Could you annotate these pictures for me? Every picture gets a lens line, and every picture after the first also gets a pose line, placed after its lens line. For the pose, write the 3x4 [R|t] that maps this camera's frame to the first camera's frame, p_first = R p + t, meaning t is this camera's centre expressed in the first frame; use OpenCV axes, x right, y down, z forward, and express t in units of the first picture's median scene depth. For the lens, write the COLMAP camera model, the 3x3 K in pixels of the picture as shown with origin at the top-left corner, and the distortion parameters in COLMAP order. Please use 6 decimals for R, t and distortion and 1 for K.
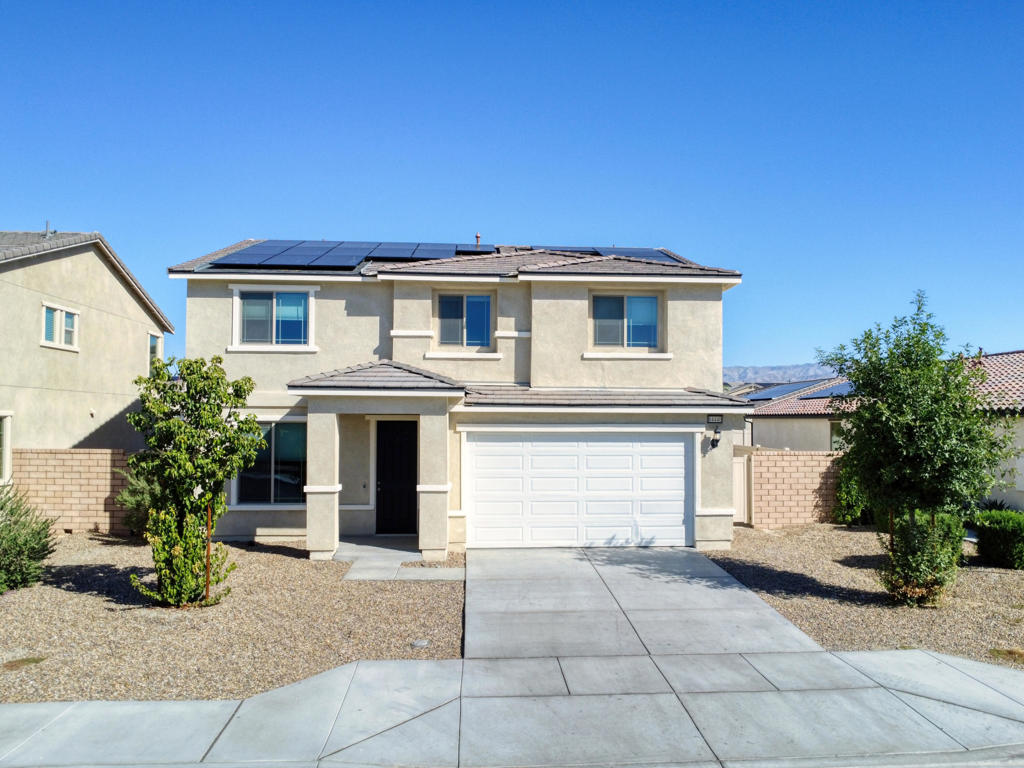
lens RADIAL K [[789.4, 0, 533.9], [0, 789.4, 398.6], [0, 0, 1]] dist [-0.030497, -0.003301]
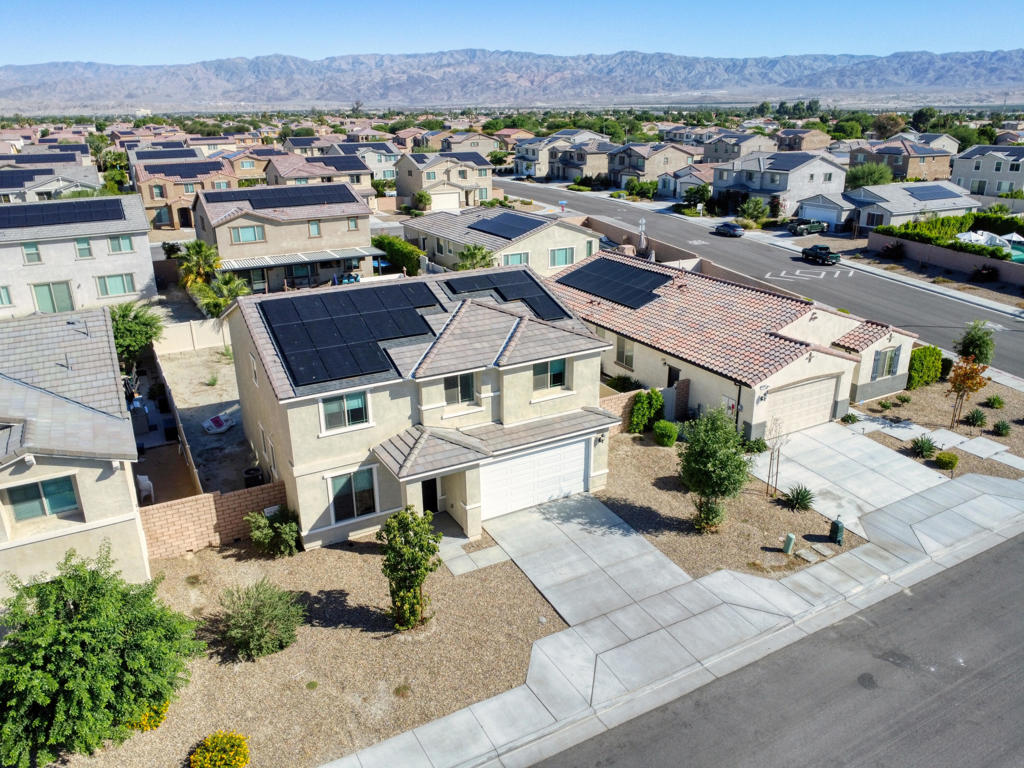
lens RADIAL K [[744.6, 0, 512.0], [0, 744.6, 384.0], [0, 0, 1]] dist [-0.030326, -0.000516]
pose [[0.911917, -0.153302, 0.380665, -0.578405], [0.000903, 0.928352, 0.371702, -0.686021], [-0.410374, -0.338618, 0.846718, -0.328166]]
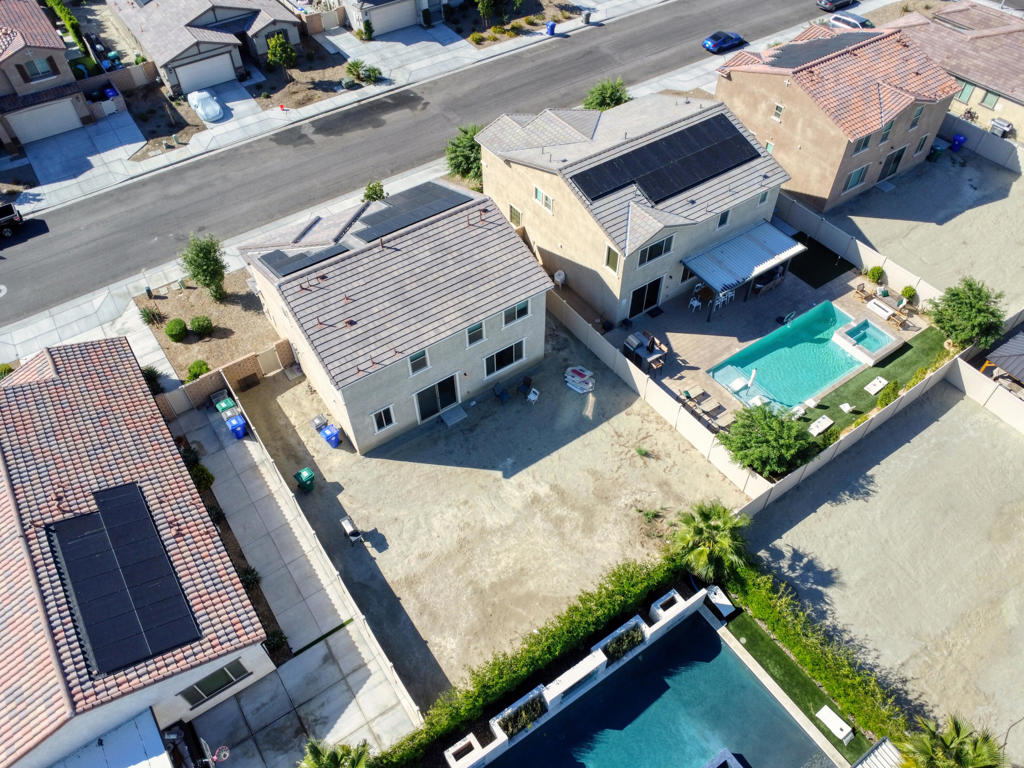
lens RADIAL K [[744.6, 0, 512.0], [0, 744.6, 384.0], [0, 0, 1]] dist [-0.030326, -0.000516]
pose [[-0.868185, 0.378334, -0.321121, 0.423631], [0.021576, 0.675273, 0.737252, -1.581941], [0.495772, 0.633142, -0.594425, 3.106131]]
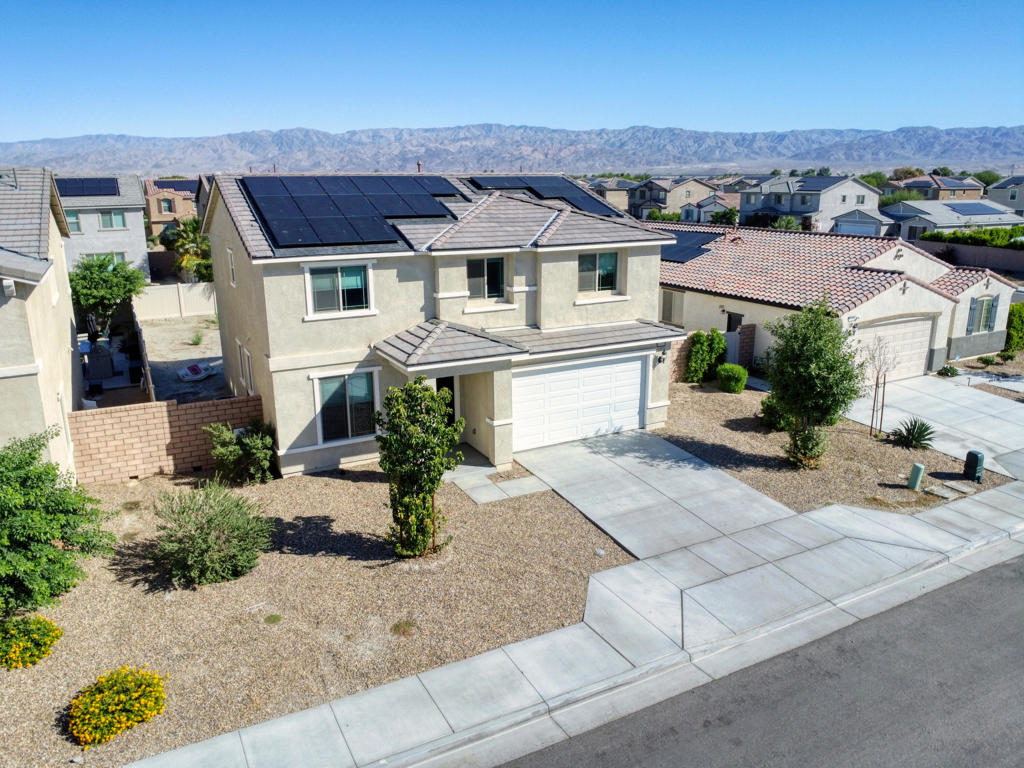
lens RADIAL K [[744.6, 0, 512.0], [0, 744.6, 384.0], [0, 0, 1]] dist [-0.030326, -0.000516]
pose [[0.919432, -0.111643, 0.377069, -0.531070], [-0.002020, 0.957501, 0.288424, -0.288351], [-0.393244, -0.265948, 0.880131, -0.114053]]
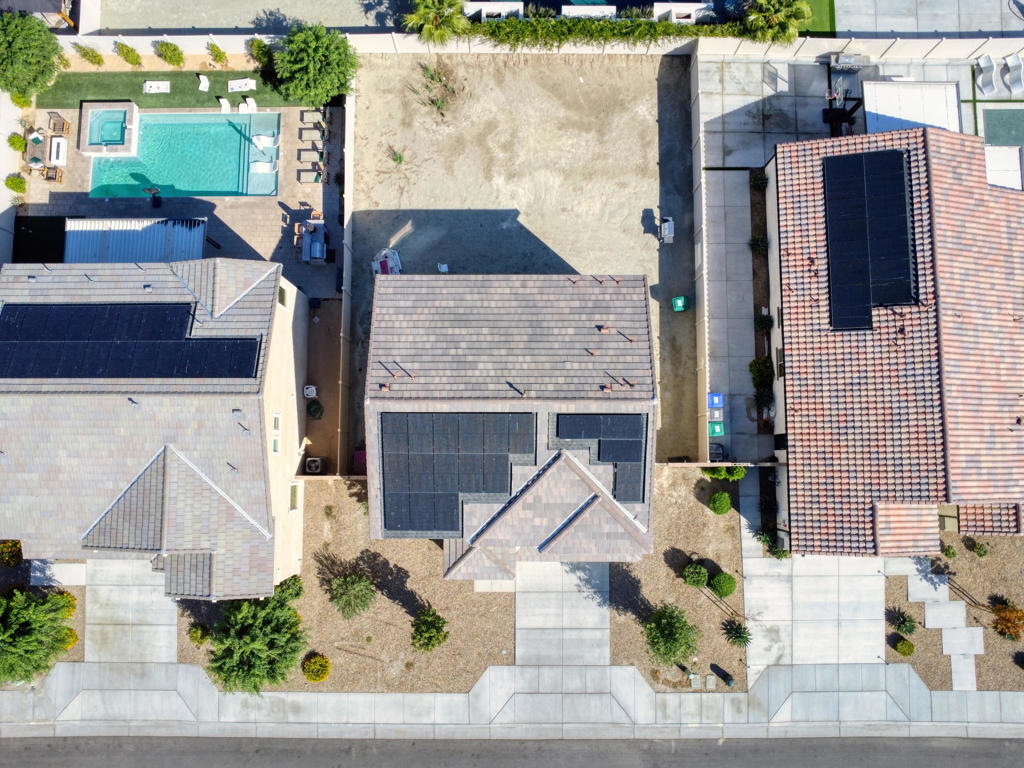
lens RADIAL K [[744.6, 0, 512.0], [0, 744.6, 384.0], [0, 0, 1]] dist [-0.030326, -0.000516]
pose [[0.996445, 0.083284, -0.012695, -0.104024], [0.006507, 0.074156, 0.997225, -2.077672], [0.083994, -0.993763, 0.073351, 1.260573]]
